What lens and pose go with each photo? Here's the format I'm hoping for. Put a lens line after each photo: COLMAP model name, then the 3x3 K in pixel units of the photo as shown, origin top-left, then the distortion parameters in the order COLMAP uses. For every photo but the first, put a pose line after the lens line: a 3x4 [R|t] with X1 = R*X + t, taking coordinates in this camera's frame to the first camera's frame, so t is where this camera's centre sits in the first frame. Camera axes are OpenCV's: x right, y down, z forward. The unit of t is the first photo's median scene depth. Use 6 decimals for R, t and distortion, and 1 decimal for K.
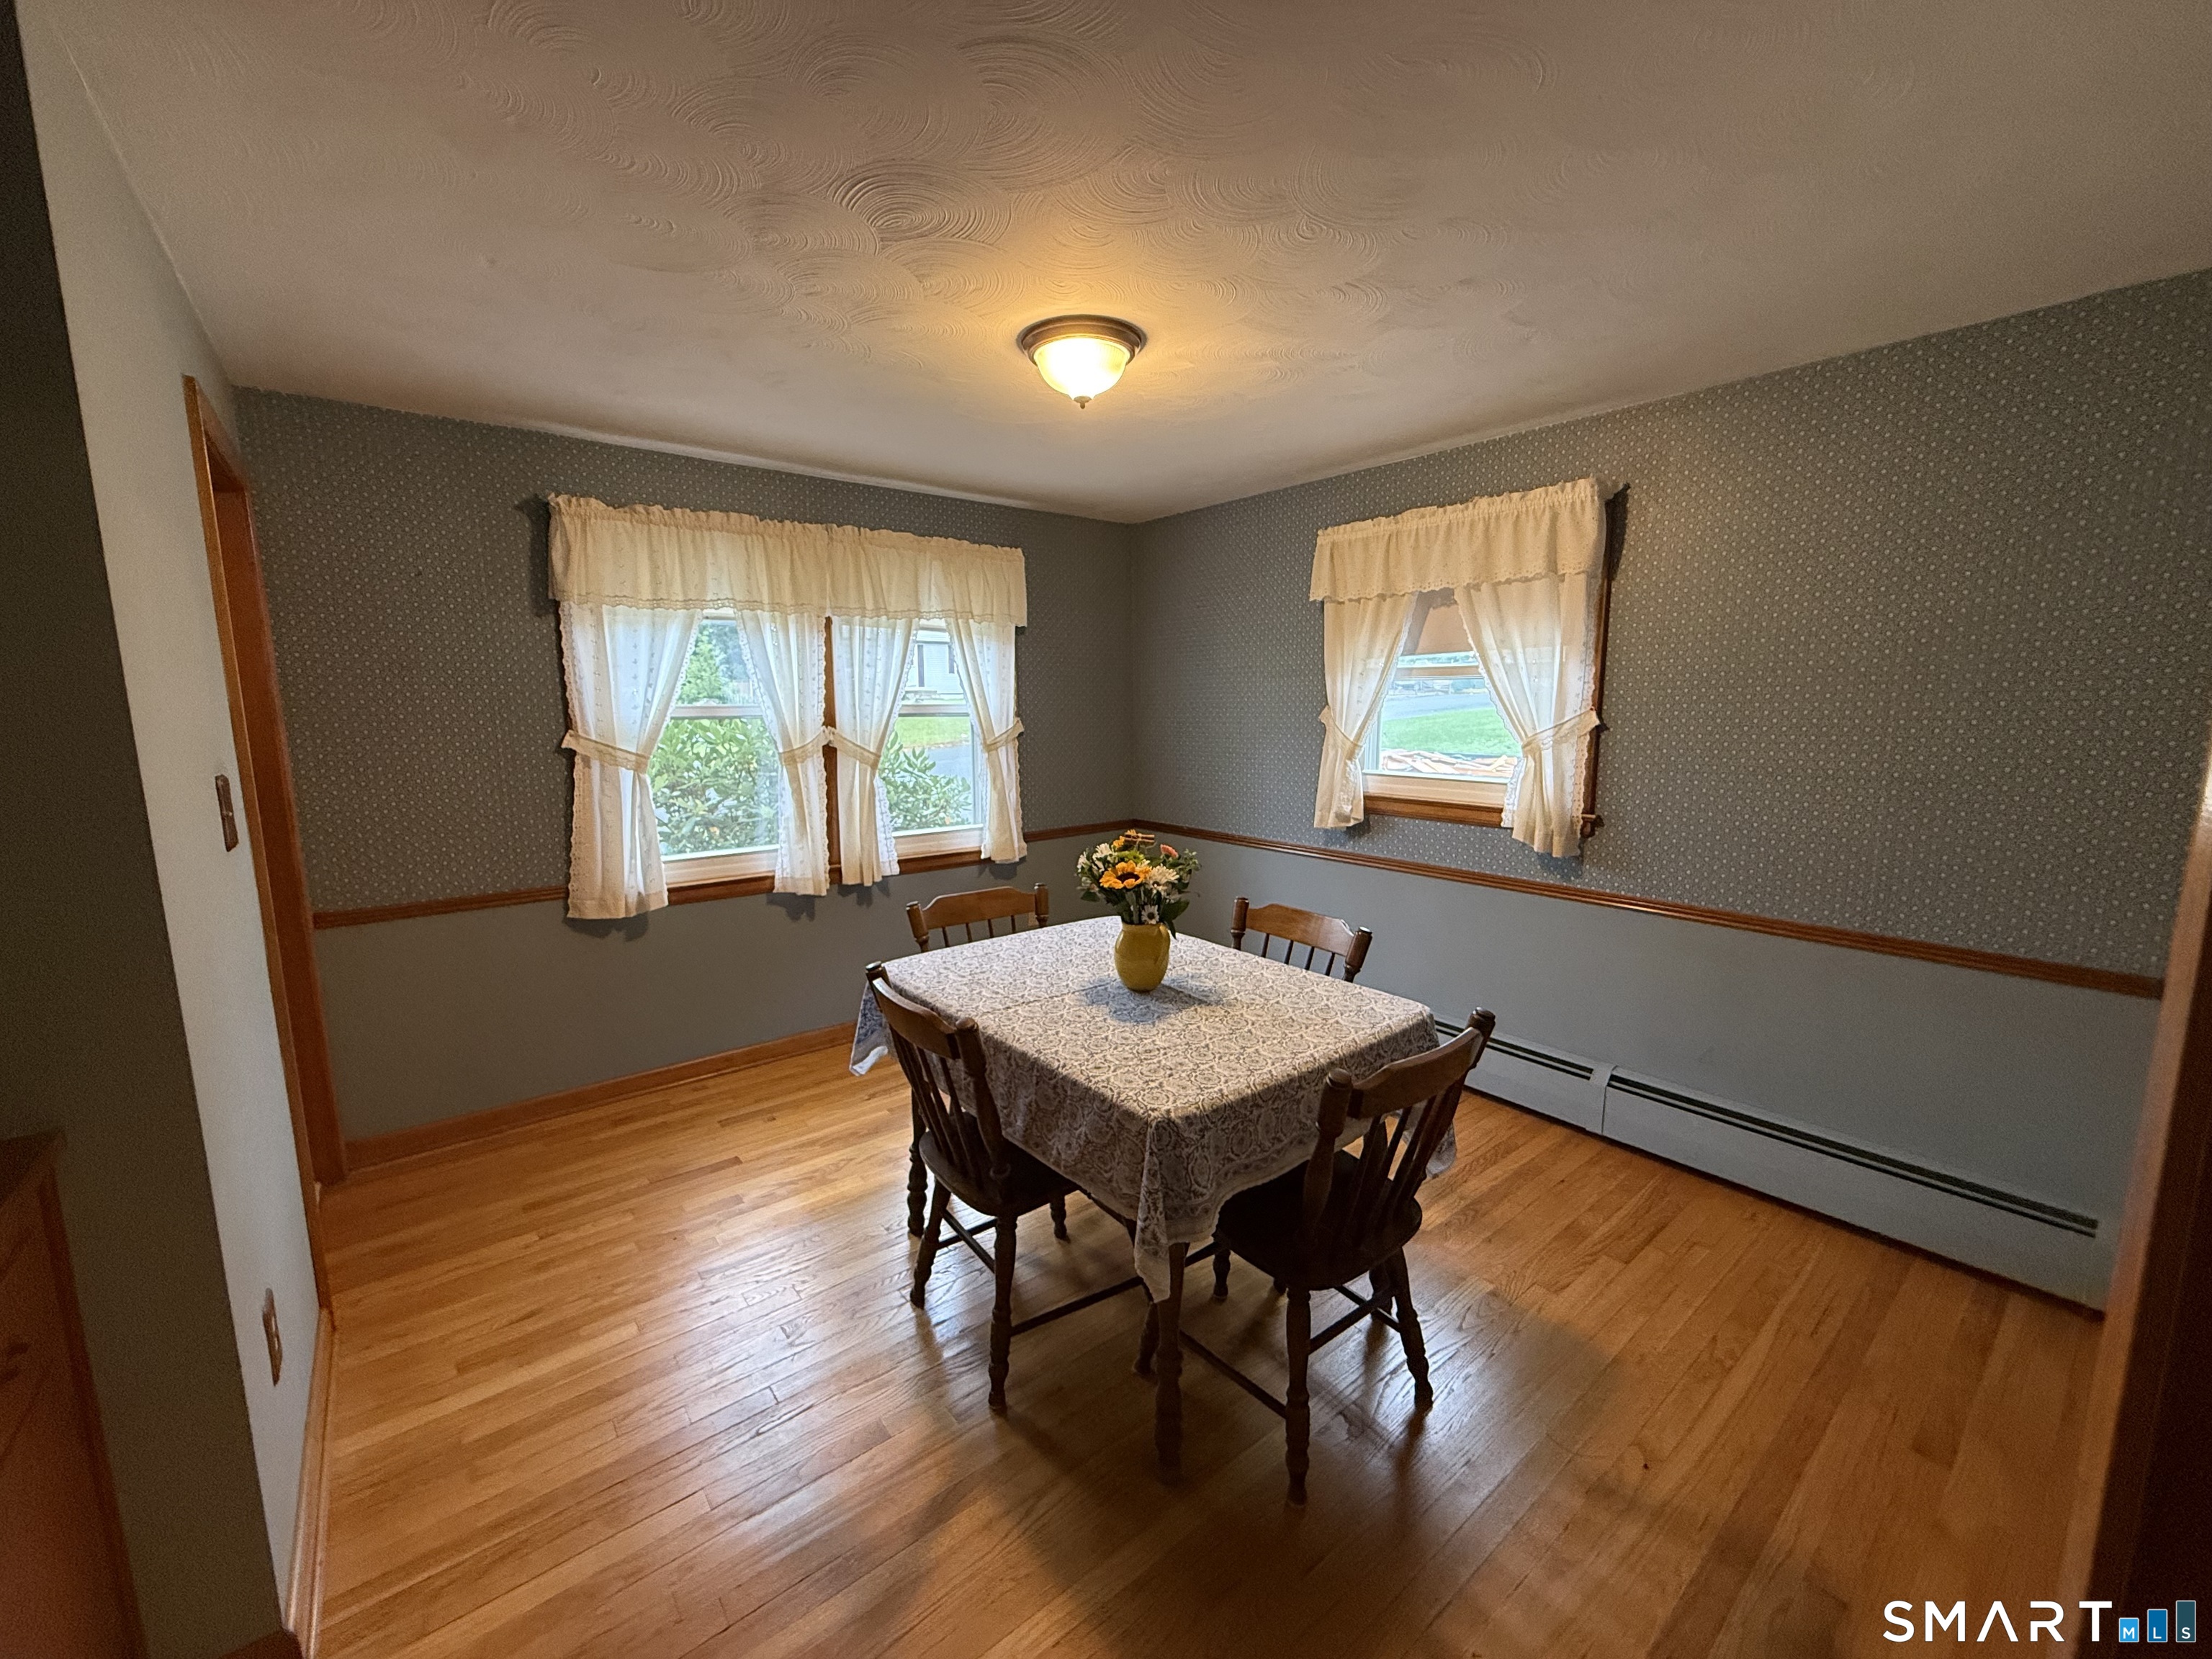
lens RADIAL K [[882.8, 0, 1096.3], [0, 882.8, 828.3], [0, 0, 1]] dist [0.001058, 0.000203]
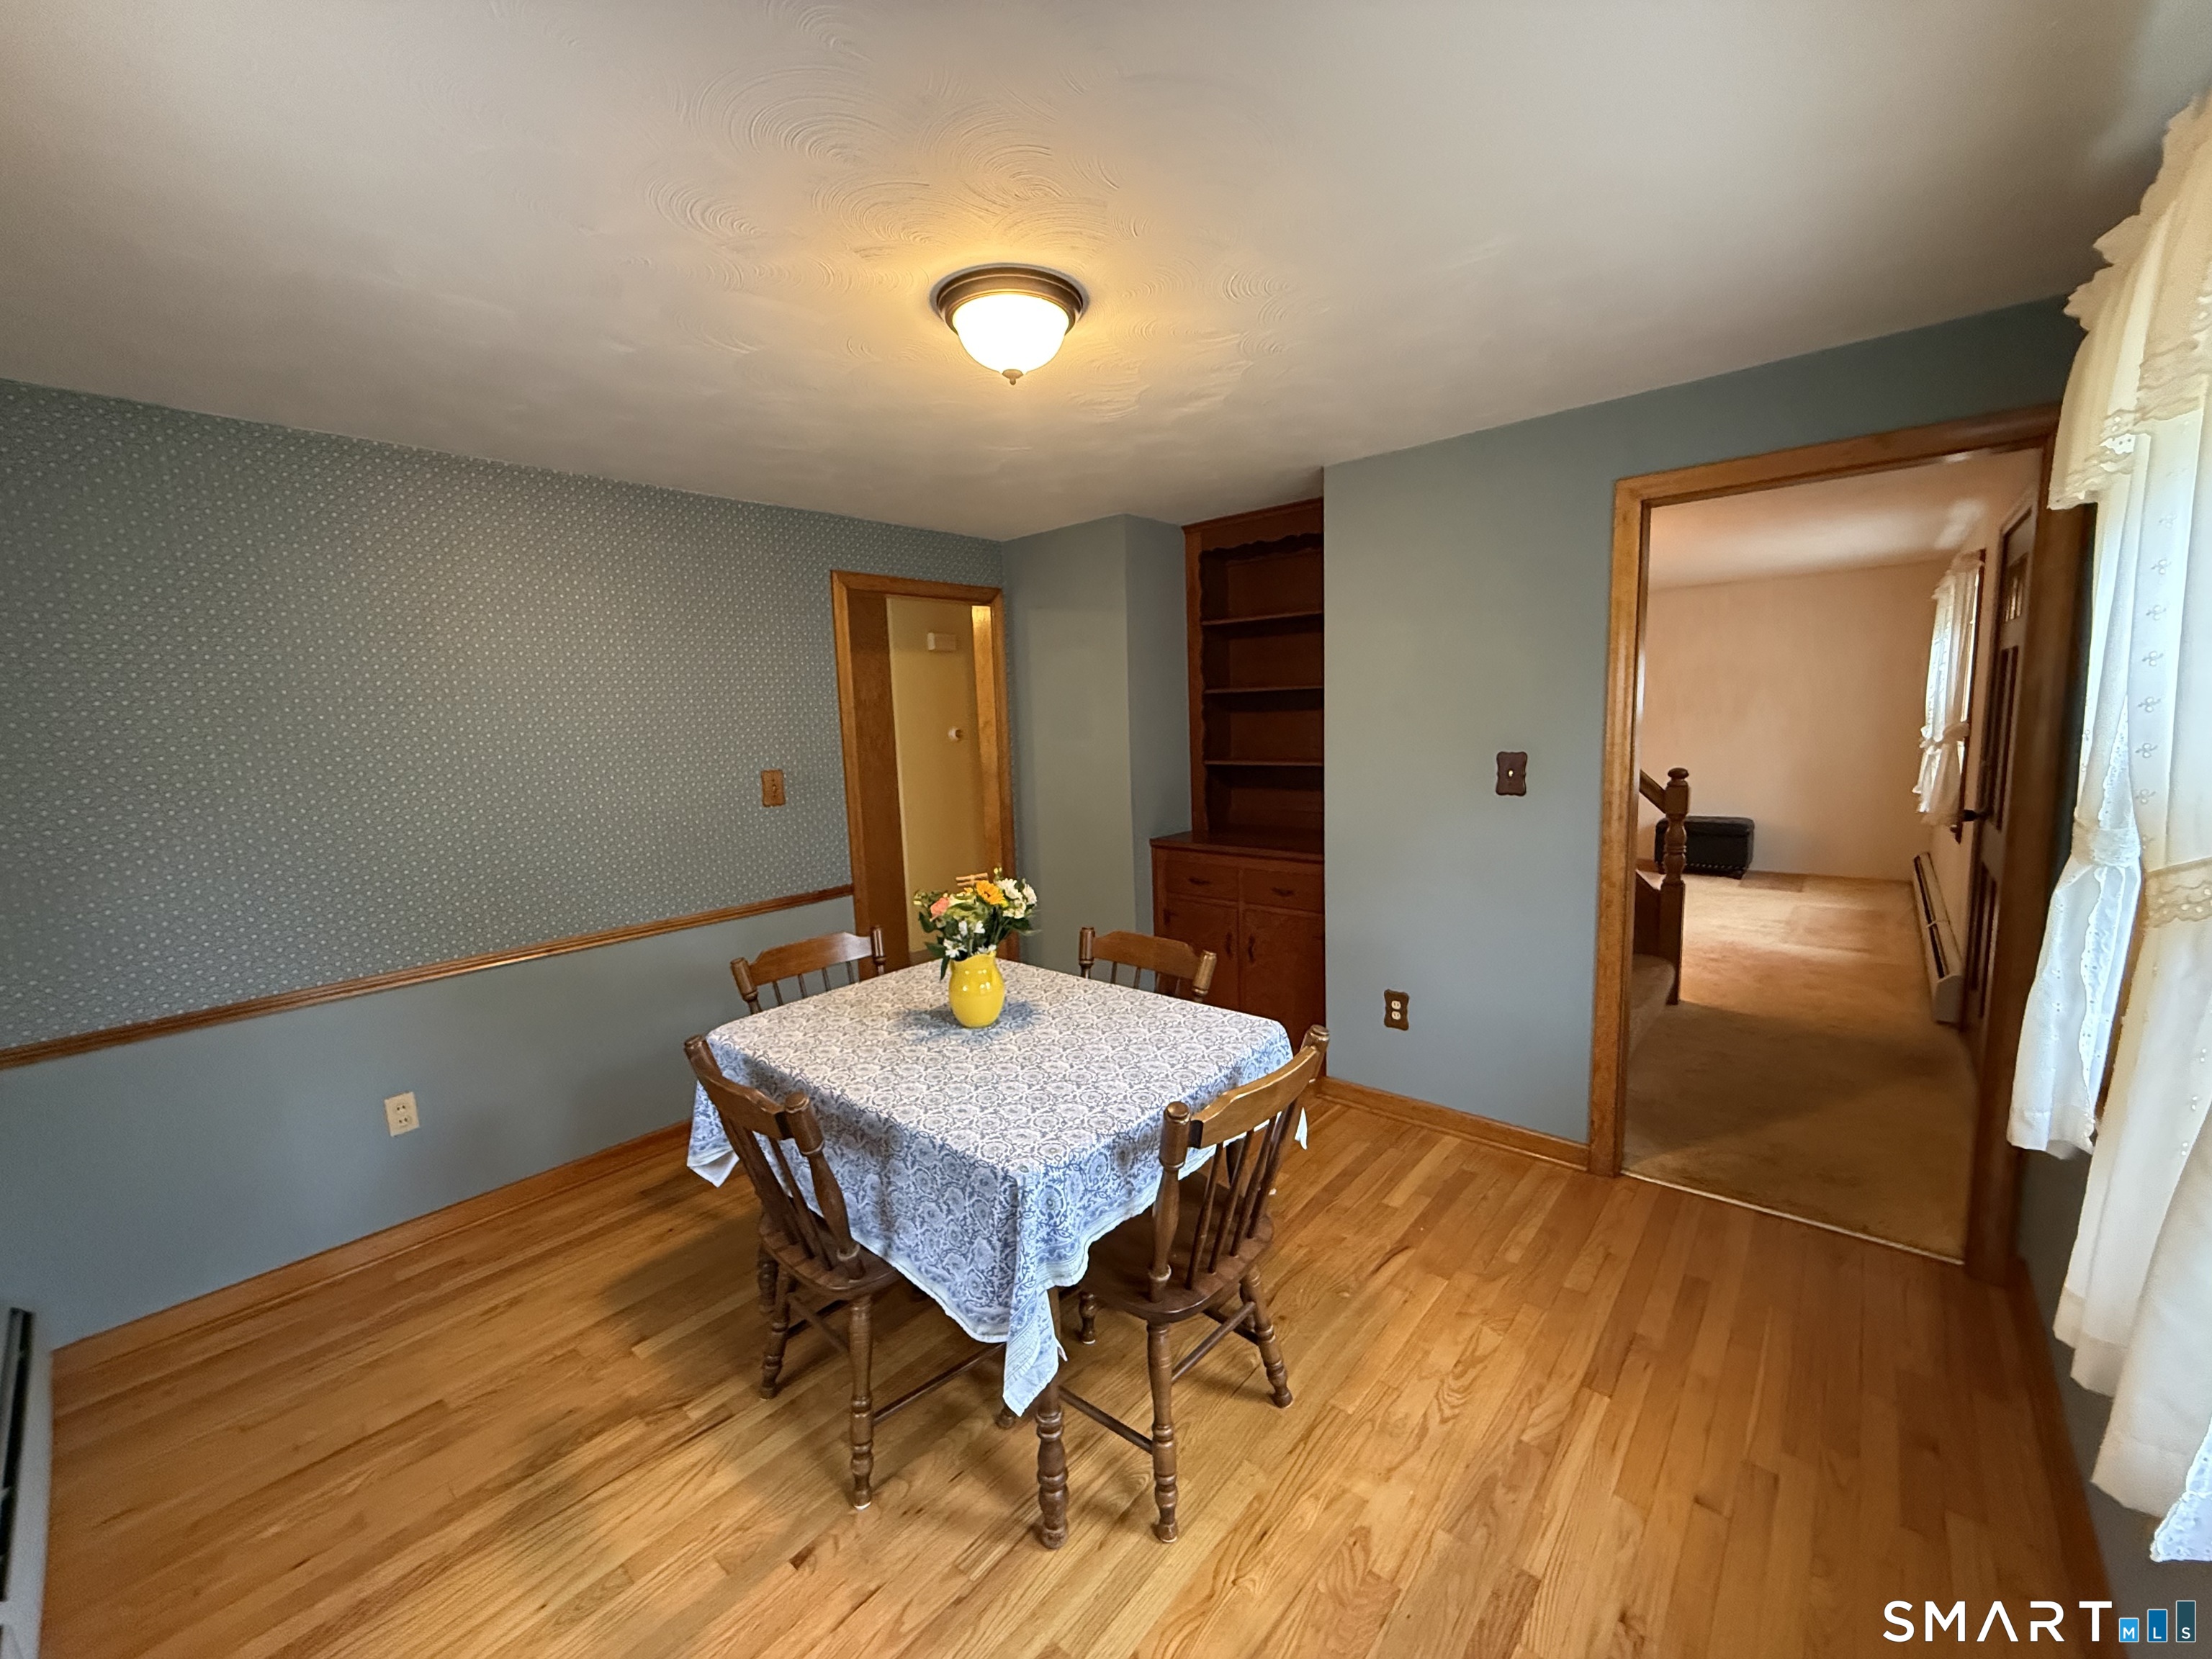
lens RADIAL K [[882.8, 0, 1096.3], [0, 882.8, 828.3], [0, 0, 1]] dist [0.001058, 0.000203]
pose [[-0.983247, 0.066017, -0.169903, 0.060009], [0.016792, 0.960952, 0.276207, -0.242438], [0.181503, 0.268727, -0.945961, 1.519759]]
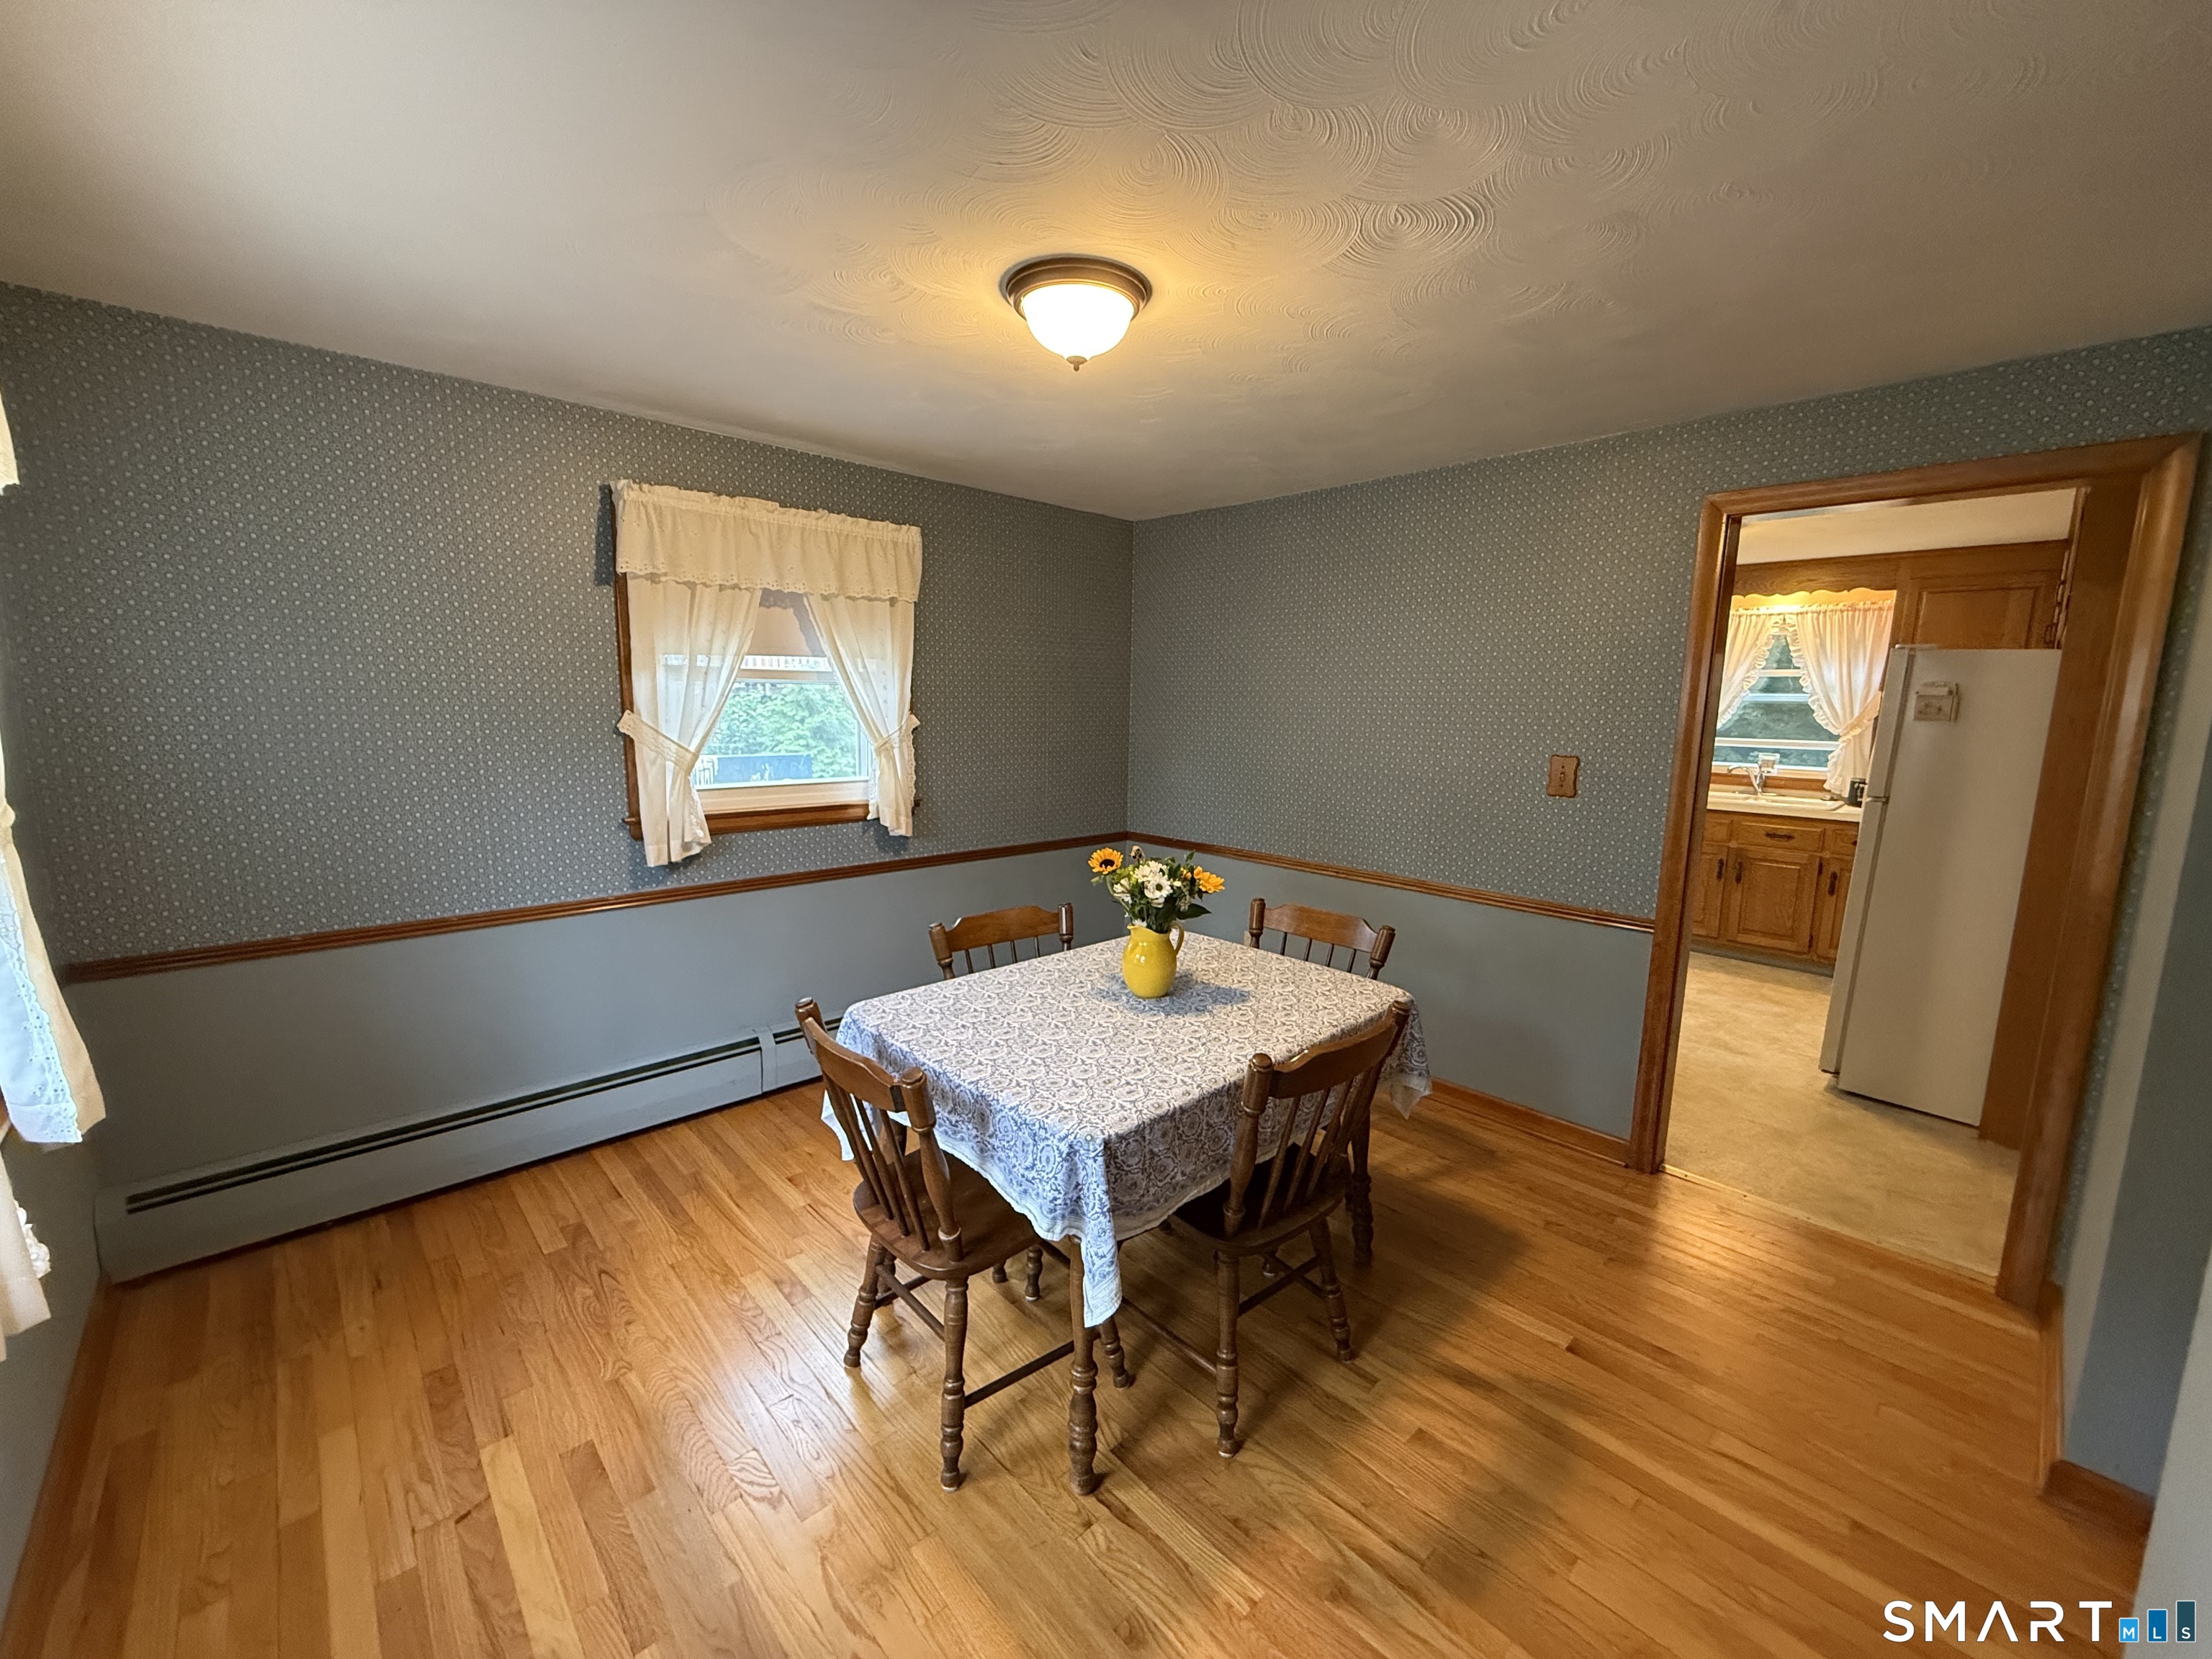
lens RADIAL K [[882.8, 0, 1096.3], [0, 882.8, 828.3], [0, 0, 1]] dist [0.001058, 0.000203]
pose [[-0.081939, -0.143664, 0.986229, -0.733610], [0.130091, 0.979548, 0.153499, -0.137471], [-0.988110, 0.140877, -0.061574, 0.873116]]
